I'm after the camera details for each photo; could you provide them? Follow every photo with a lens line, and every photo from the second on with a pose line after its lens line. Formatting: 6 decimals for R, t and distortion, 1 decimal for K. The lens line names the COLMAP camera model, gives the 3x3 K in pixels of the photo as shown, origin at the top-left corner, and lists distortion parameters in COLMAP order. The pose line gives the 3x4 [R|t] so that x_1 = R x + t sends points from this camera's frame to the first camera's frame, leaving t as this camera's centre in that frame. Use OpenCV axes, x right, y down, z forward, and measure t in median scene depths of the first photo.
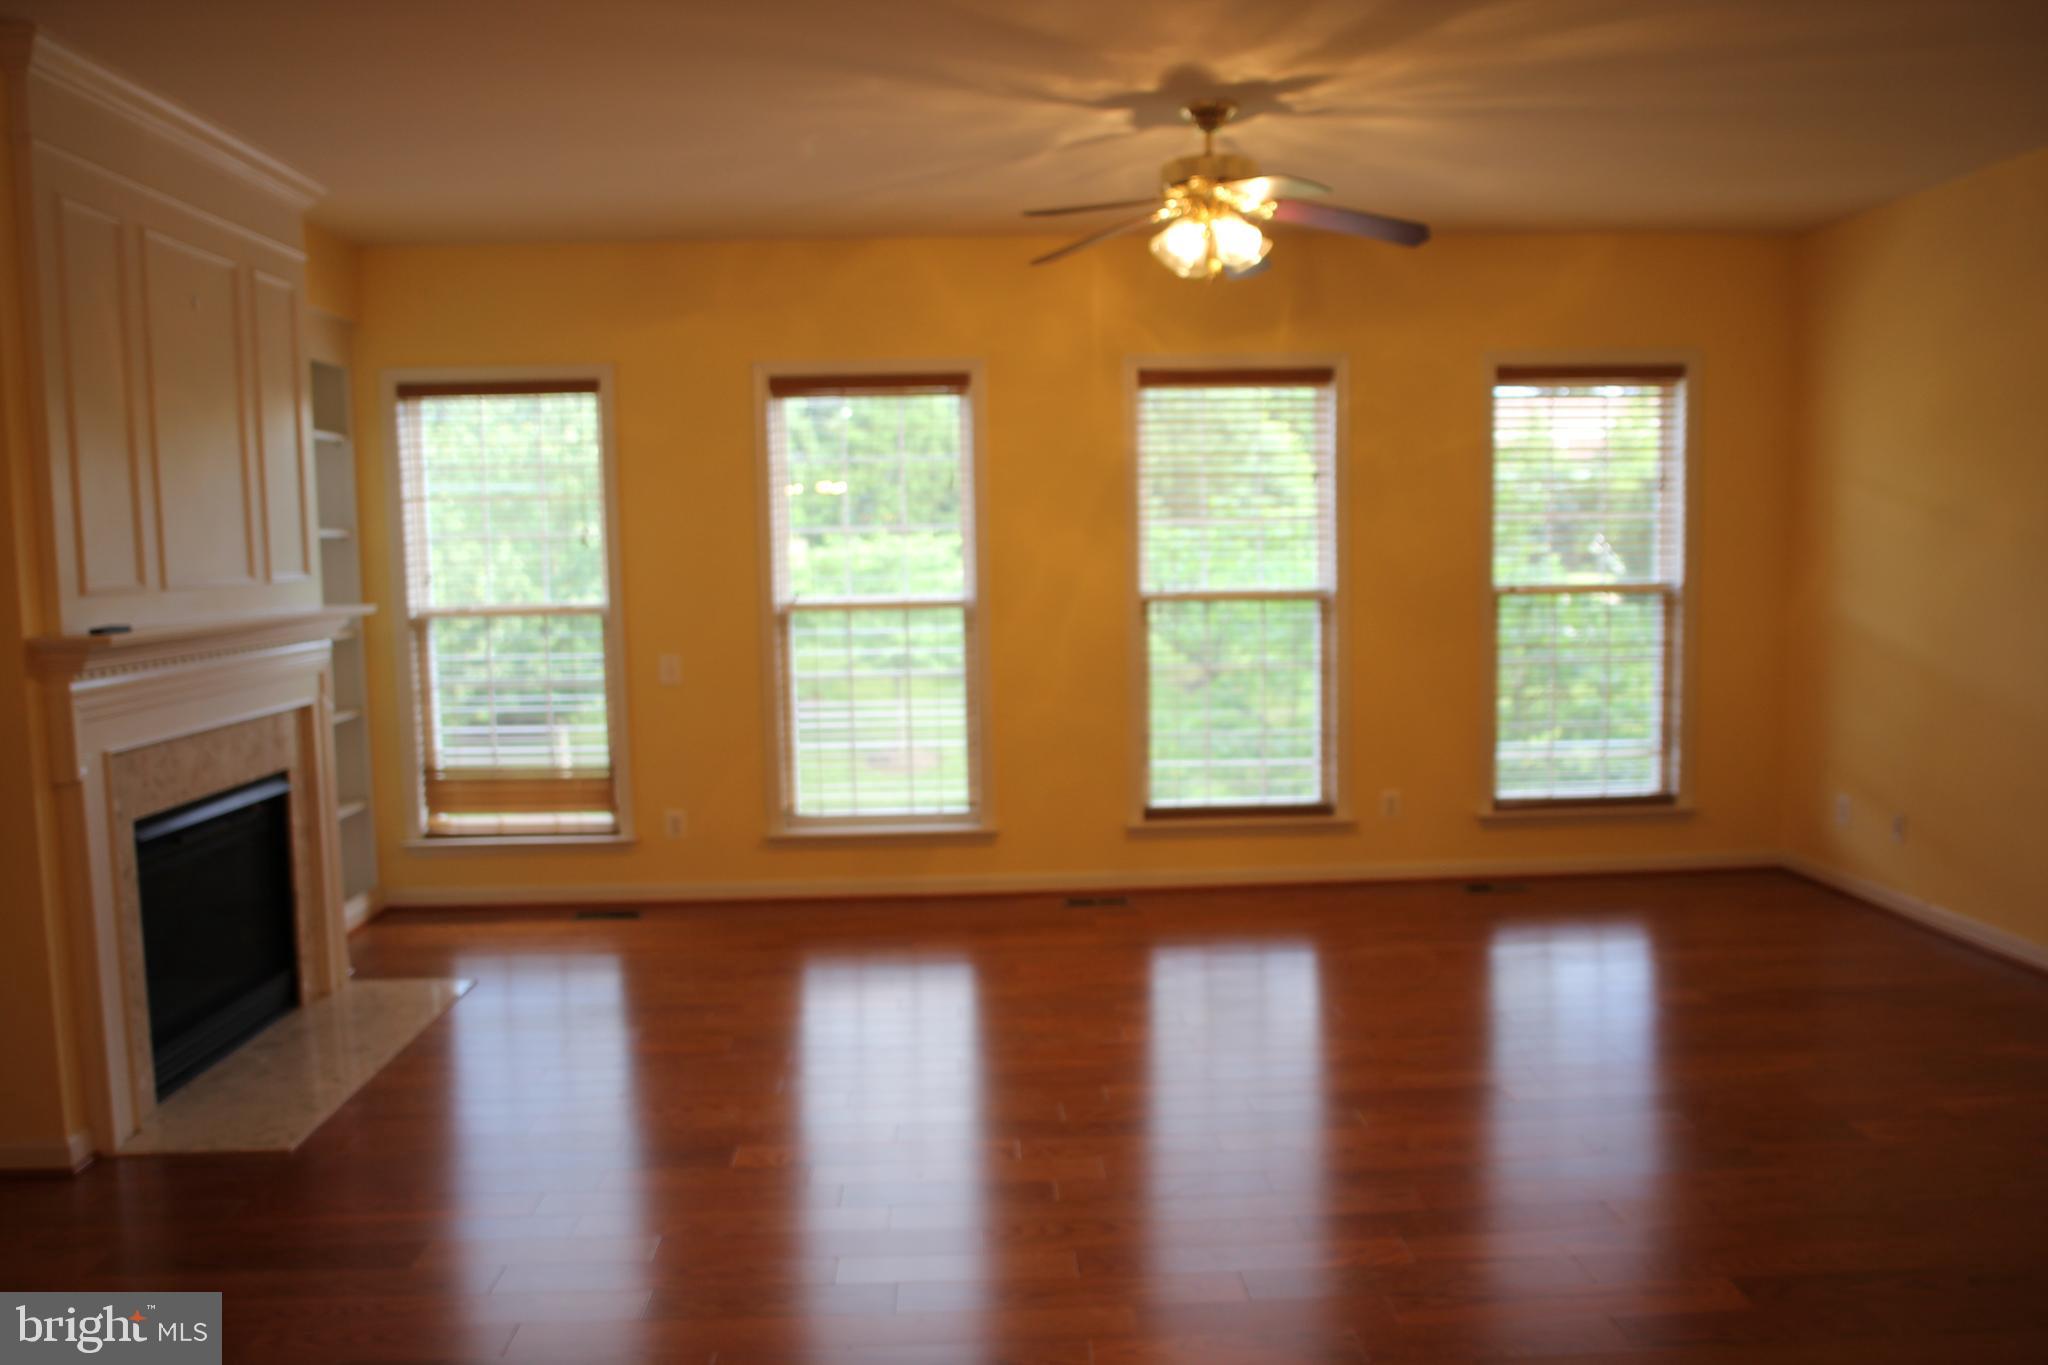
lens RADIAL K [[1544.2, 0, 1024.0], [0, 1544.2, 682.5], [0, 0, 1]] dist [-0.065930, 0.033218]
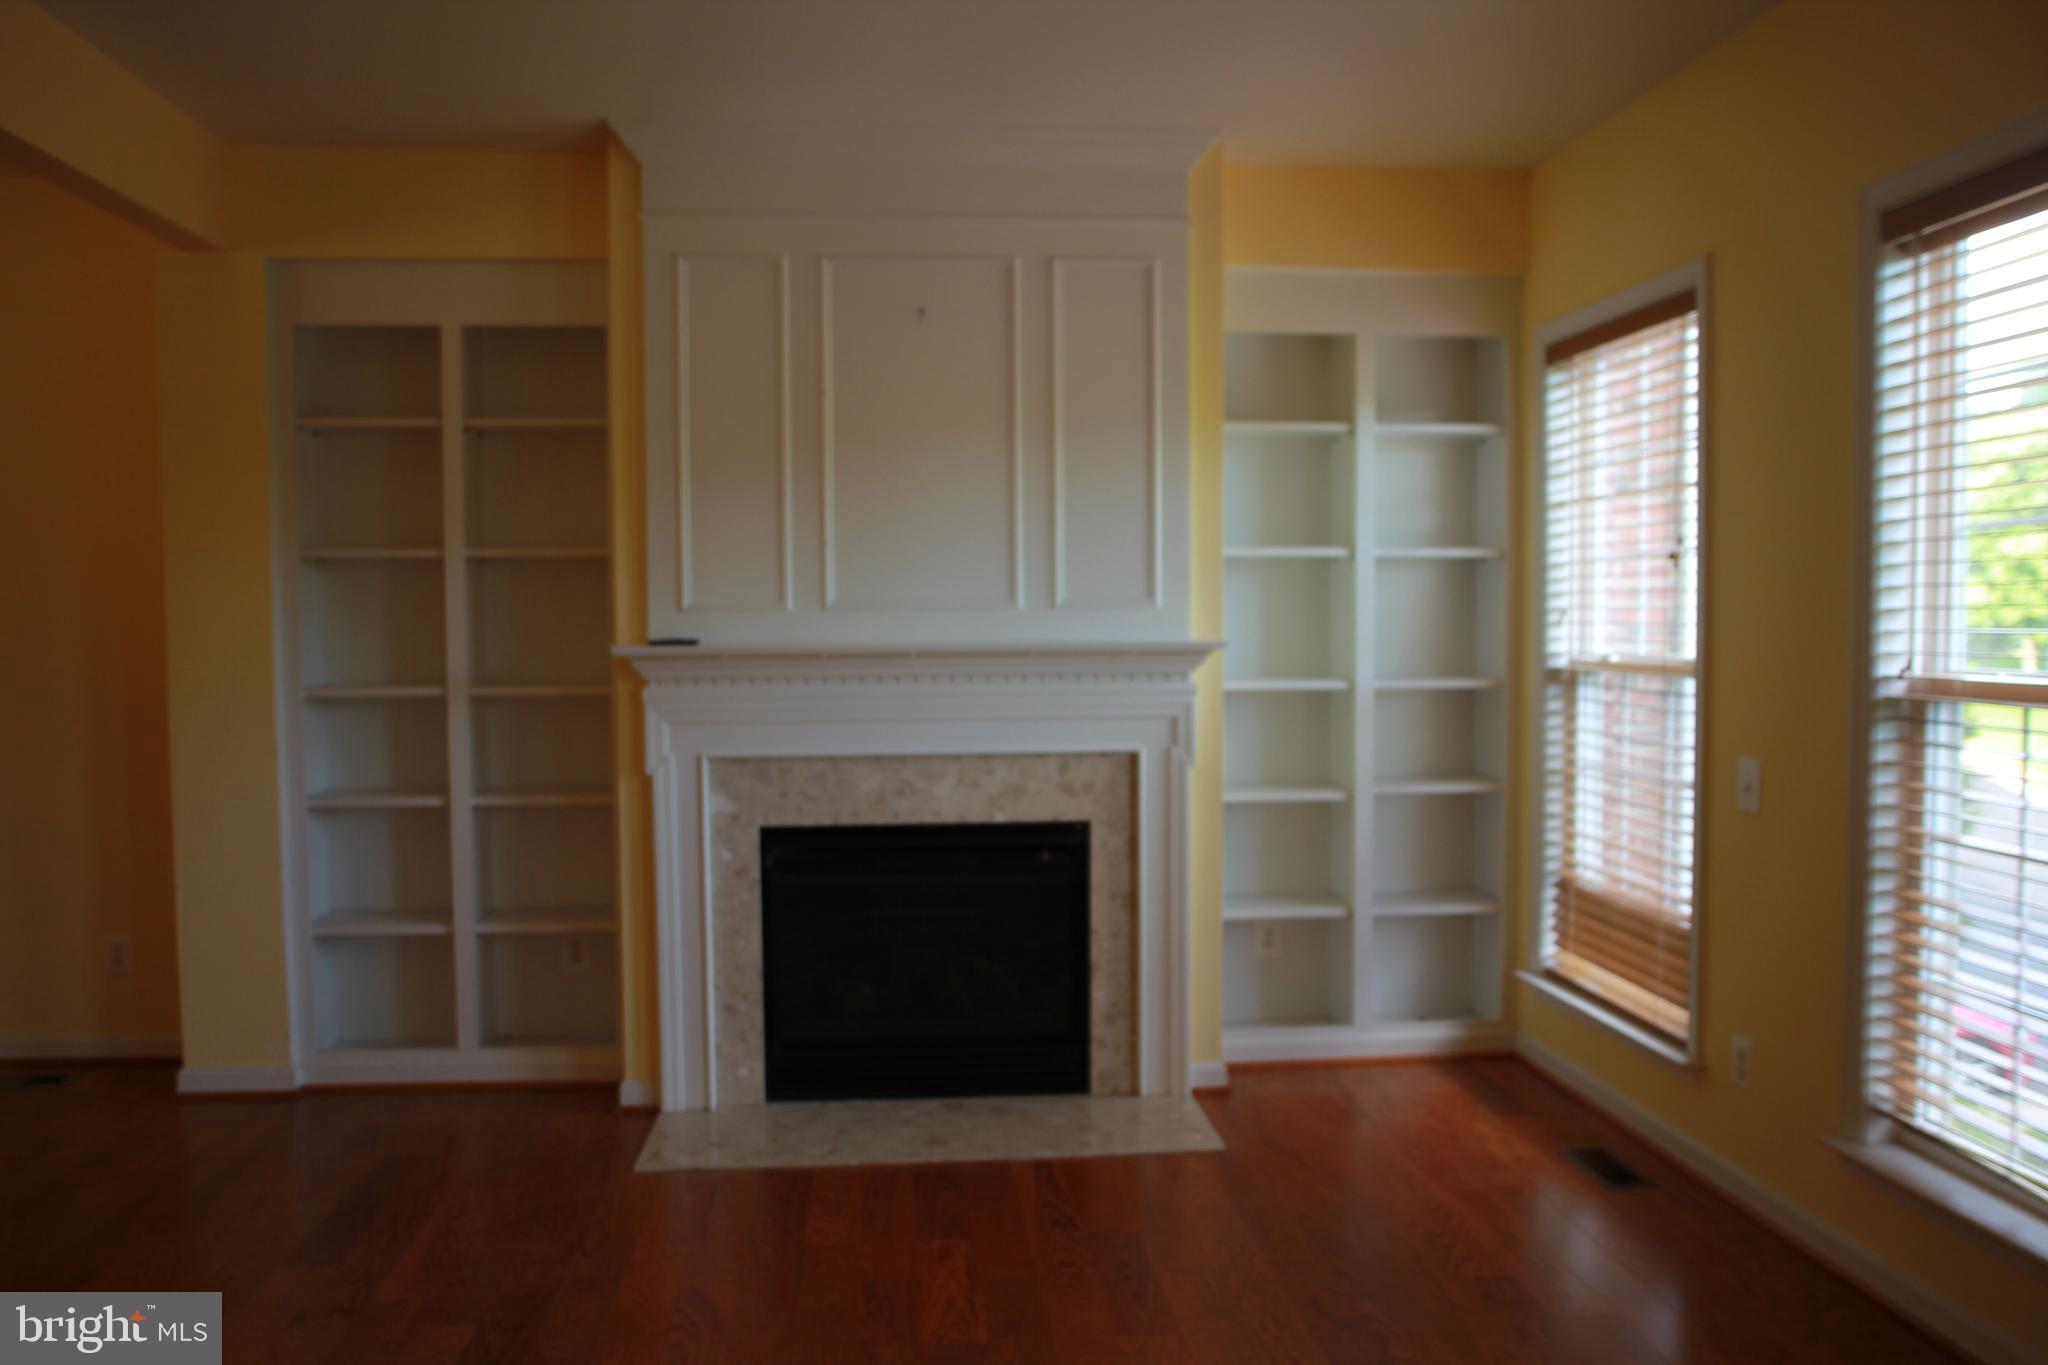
lens RADIAL K [[1544.2, 0, 1024.0], [0, 1544.2, 682.5], [0, 0, 1]] dist [-0.065930, 0.033218]
pose [[0.039920, 0.058928, -0.997464, 0.309232], [-0.088095, 0.994580, 0.055232, -0.053370], [0.995312, 0.085667, 0.044895, 0.720036]]
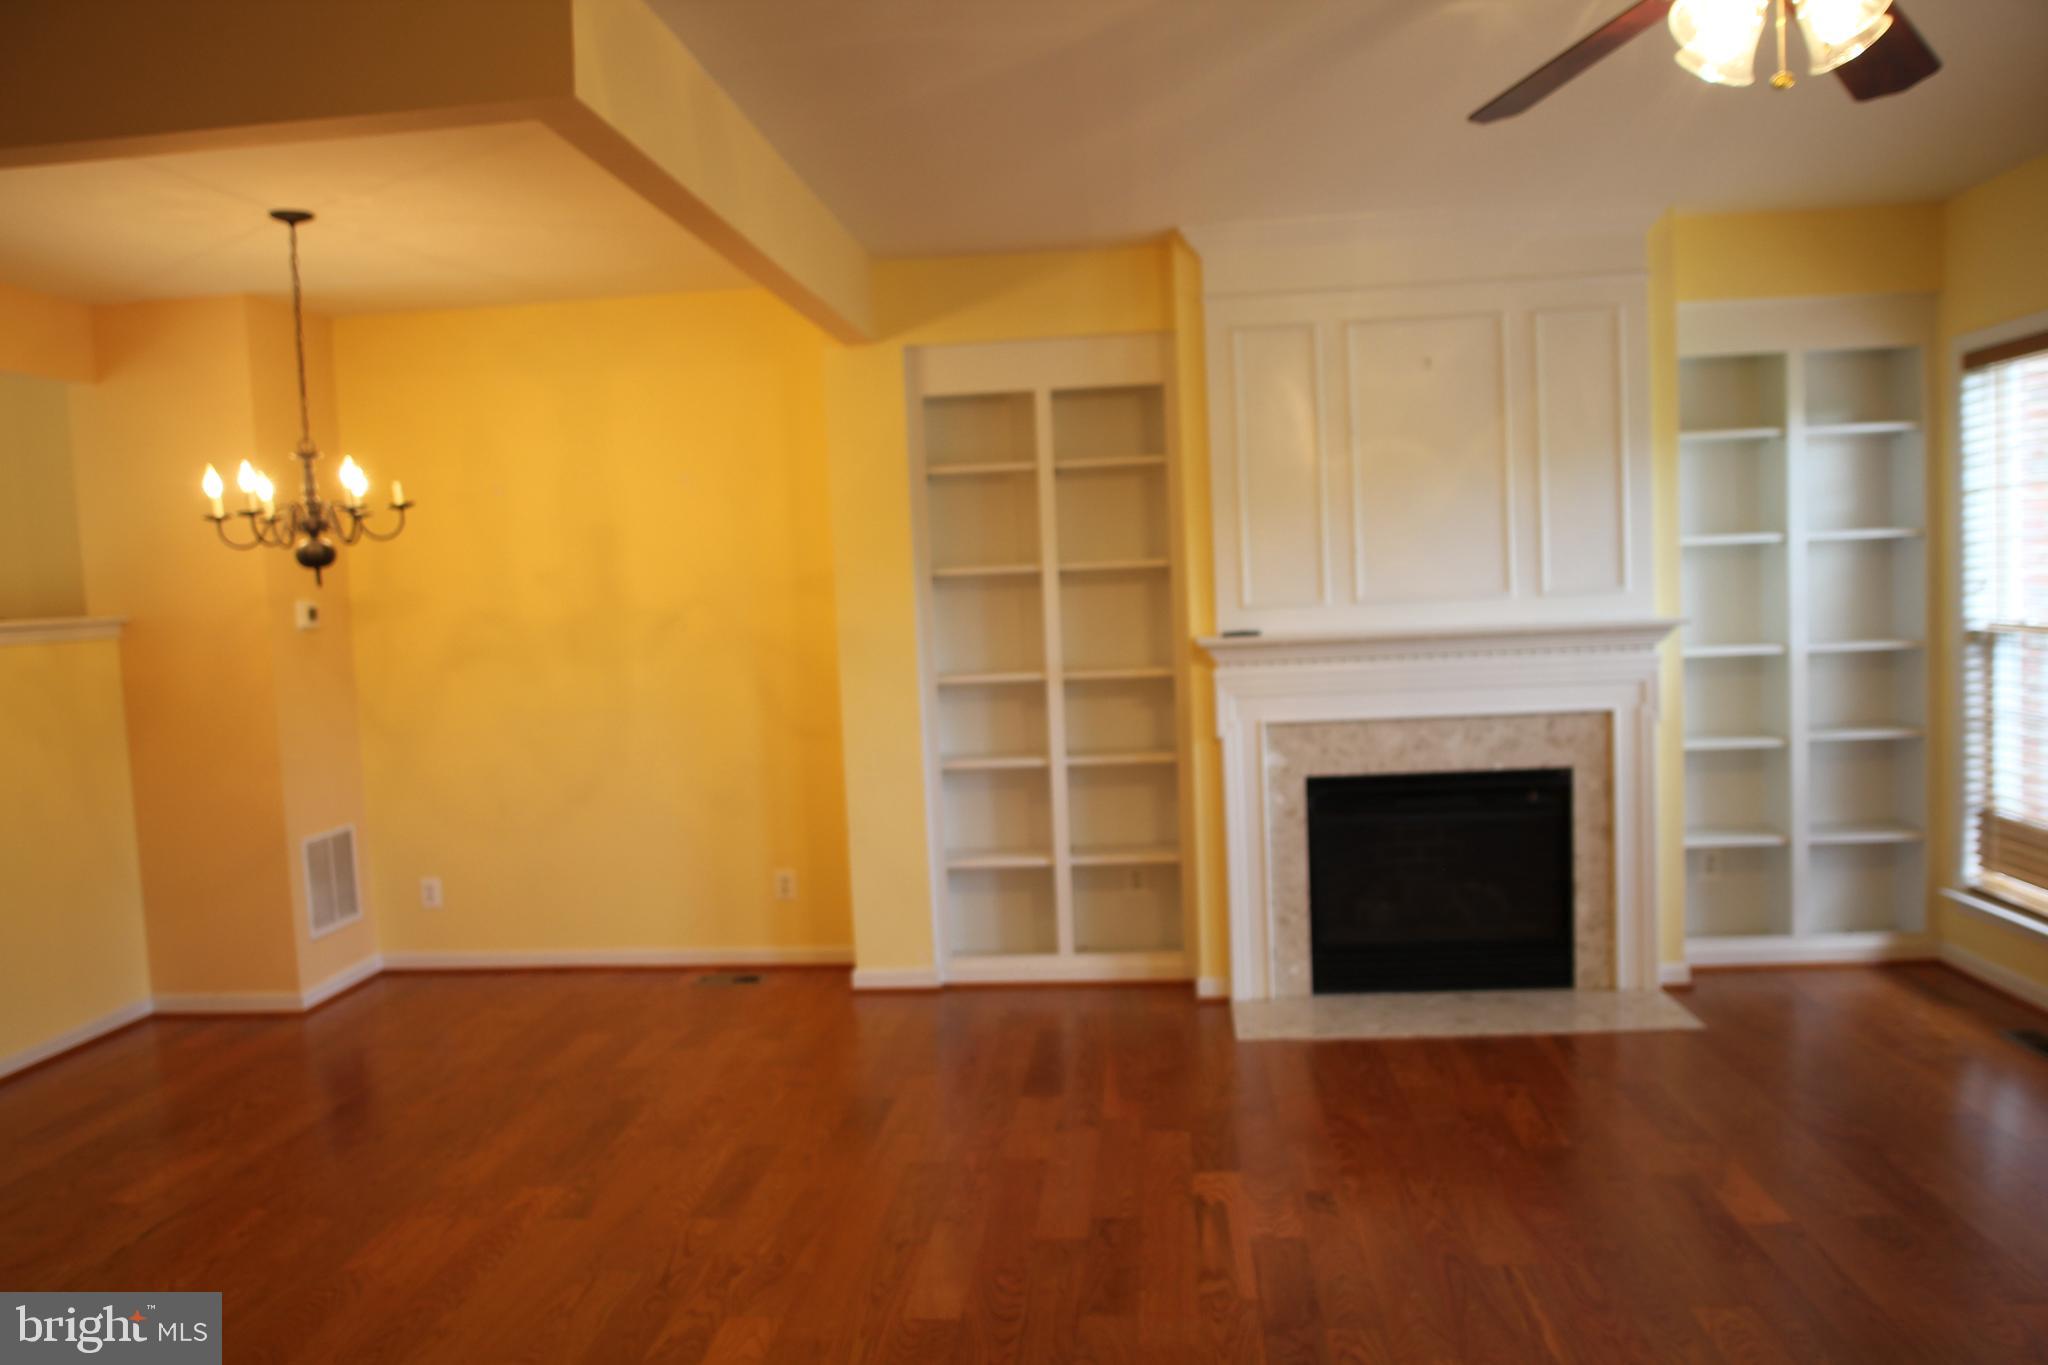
lens RADIAL K [[1544.2, 0, 1024.0], [0, 1544.2, 682.5], [0, 0, 1]] dist [-0.065930, 0.033218]
pose [[-0.138754, 0.086977, -0.986500, 0.498330], [-0.045242, 0.994539, 0.094049, -0.068479], [0.989293, 0.057681, -0.134062, 0.595284]]
